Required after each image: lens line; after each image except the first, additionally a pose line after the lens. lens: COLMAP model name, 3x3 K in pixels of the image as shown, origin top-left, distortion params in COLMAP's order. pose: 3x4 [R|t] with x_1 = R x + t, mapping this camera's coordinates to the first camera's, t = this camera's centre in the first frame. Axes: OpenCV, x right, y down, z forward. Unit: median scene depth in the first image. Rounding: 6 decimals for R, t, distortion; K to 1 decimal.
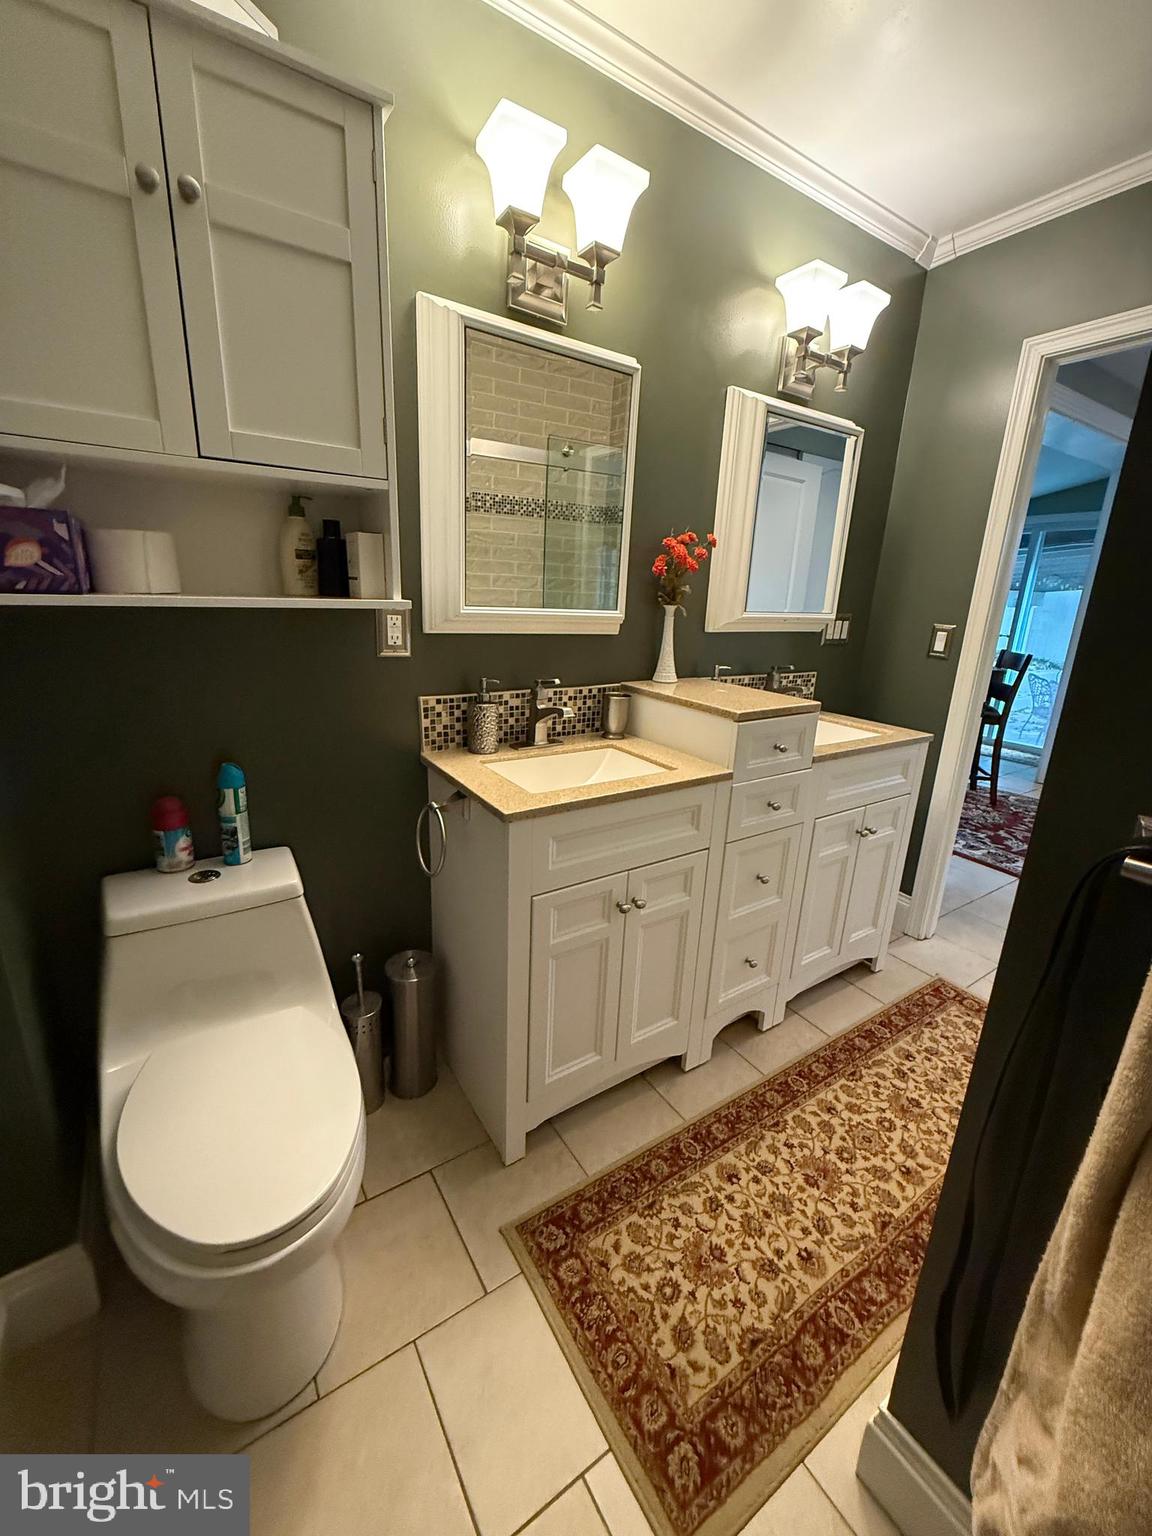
lens RADIAL K [[613.6, 0, 577.3], [0, 613.6, 762.2], [0, 0, 1]] dist [0.002579, 0.000186]
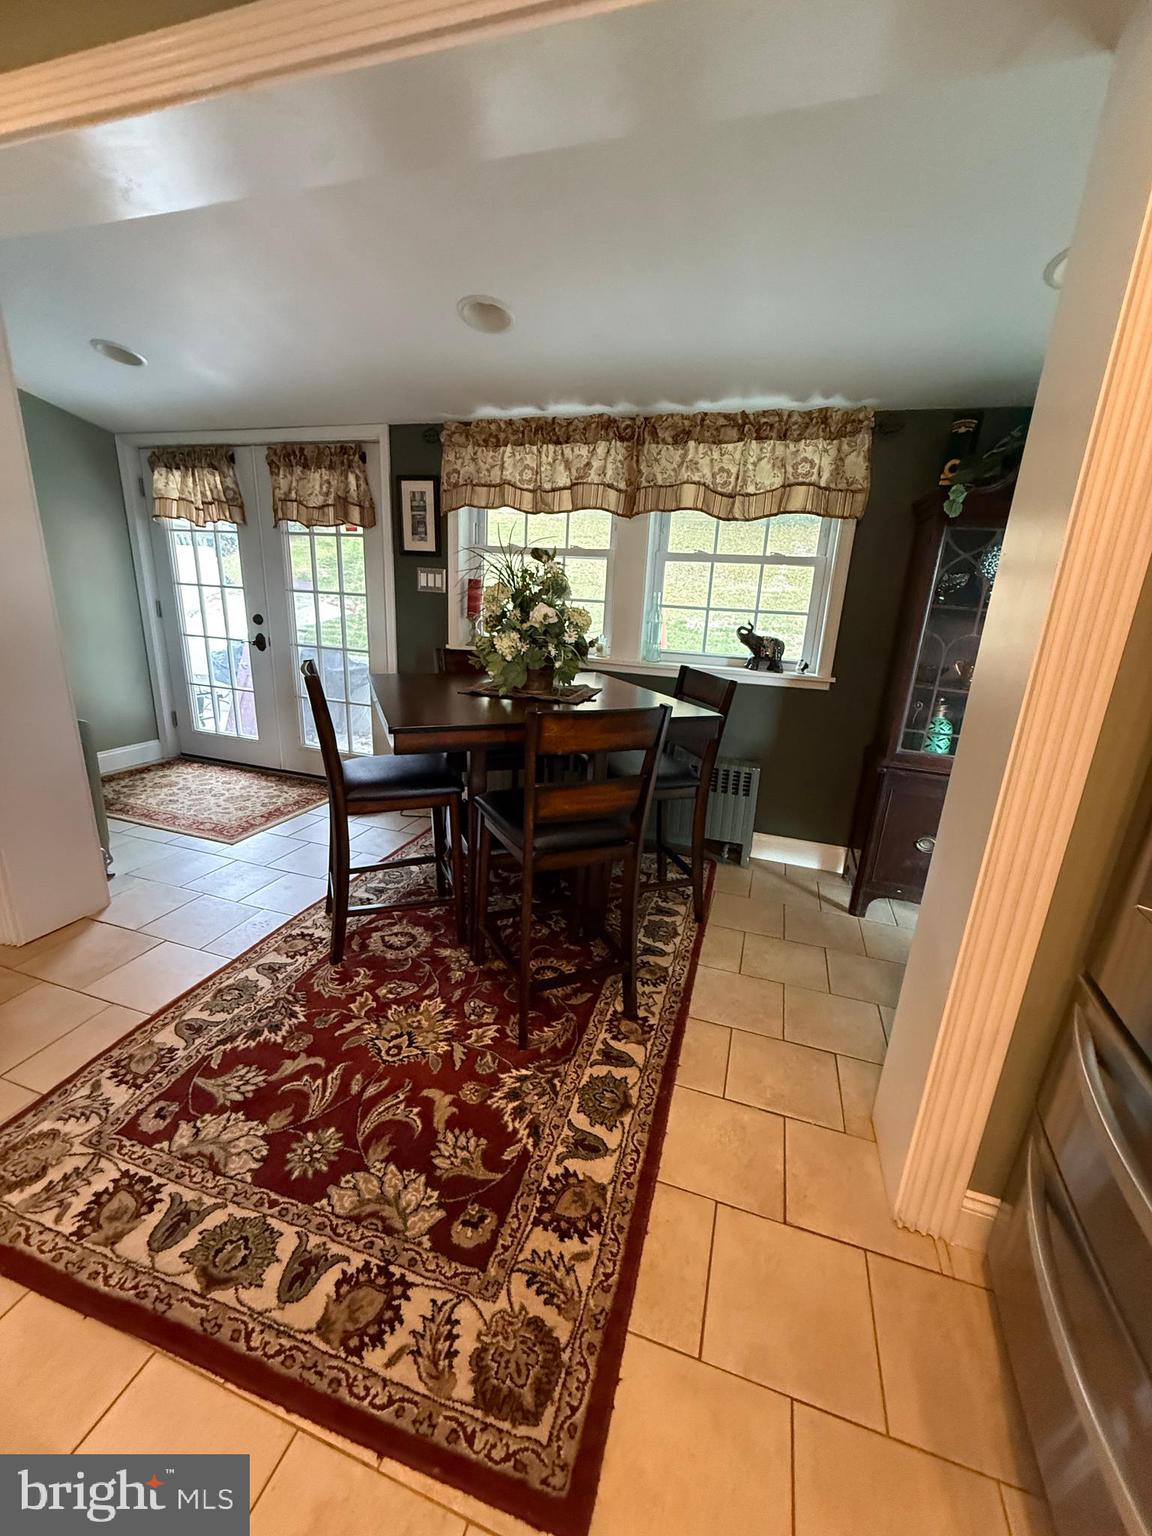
lens RADIAL K [[613.6, 0, 576.5], [0, 613.6, 762.5], [0, 0, 1]] dist [0.002579, 0.000186]
pose [[0.623681, 0.207467, -0.753644, 2.995605], [-0.238276, 0.968709, 0.069485, -0.493461], [0.744477, 0.136239, 0.653600, 2.182460]]
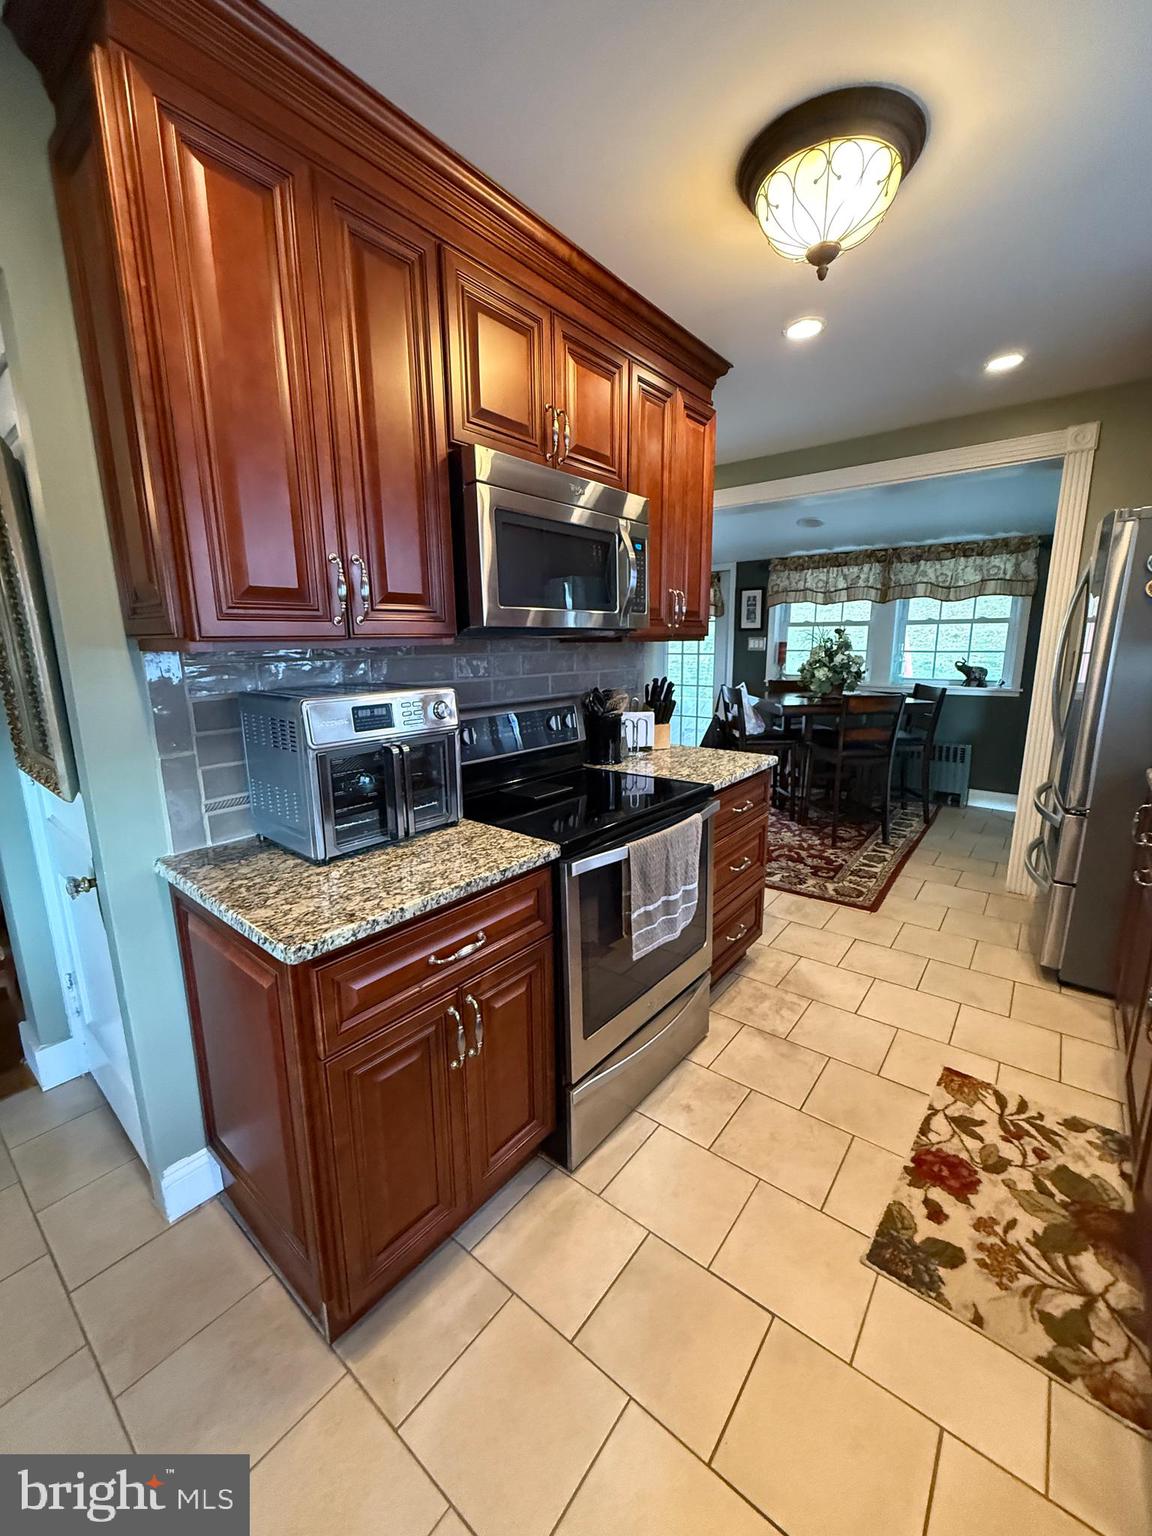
lens RADIAL K [[613.6, 0, 579.2], [0, 613.6, 762.7], [0, 0, 1]] dist [0.002579, 0.000186]
pose [[0.313699, 0.149337, -0.937705, 4.410673], [-0.237277, 0.968553, 0.074871, -0.108273], [0.919398, 0.199009, 0.339268, 0.807518]]
